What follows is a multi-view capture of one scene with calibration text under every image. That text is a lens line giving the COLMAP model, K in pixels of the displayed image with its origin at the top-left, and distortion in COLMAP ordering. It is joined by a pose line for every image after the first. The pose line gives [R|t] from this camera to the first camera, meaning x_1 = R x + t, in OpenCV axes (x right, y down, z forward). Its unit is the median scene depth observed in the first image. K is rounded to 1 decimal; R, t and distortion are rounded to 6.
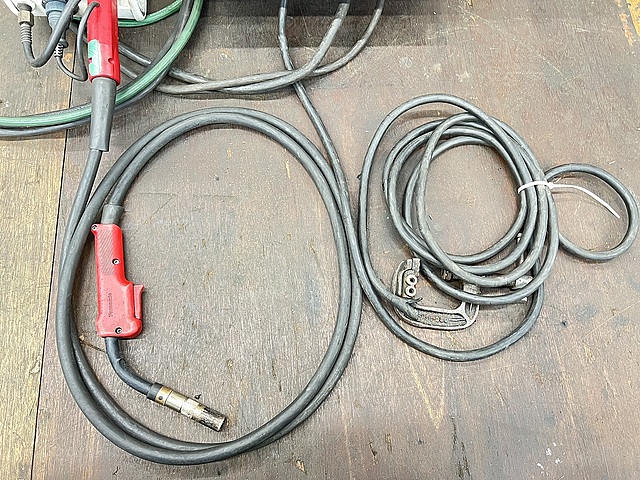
lens RADIAL K [[493.4, 0, 332.4], [0, 493.4, 250.7], [0, 0, 1]] dist [0.053365, -0.068489]
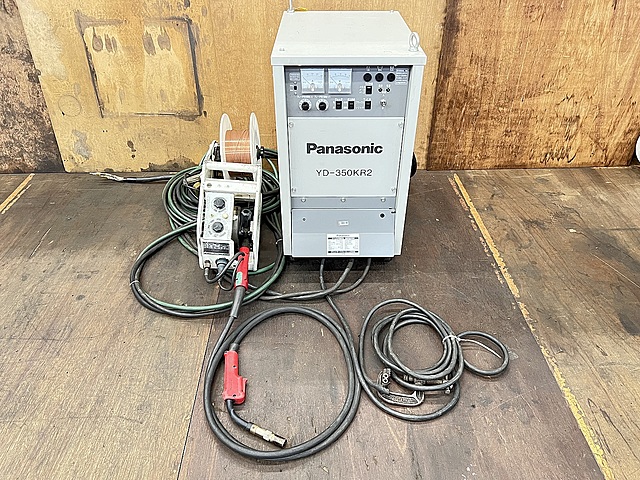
lens RADIAL K [[493.4, 0, 323.3], [0, 493.4, 233.9], [0, 0, 1]] dist [0.053365, -0.068489]
pose [[0.997937, -0.011489, -0.063163, 0.043310], [-0.028801, 0.799174, -0.600409, 0.726242], [0.057377, 0.600990, 0.797195, -0.820396]]
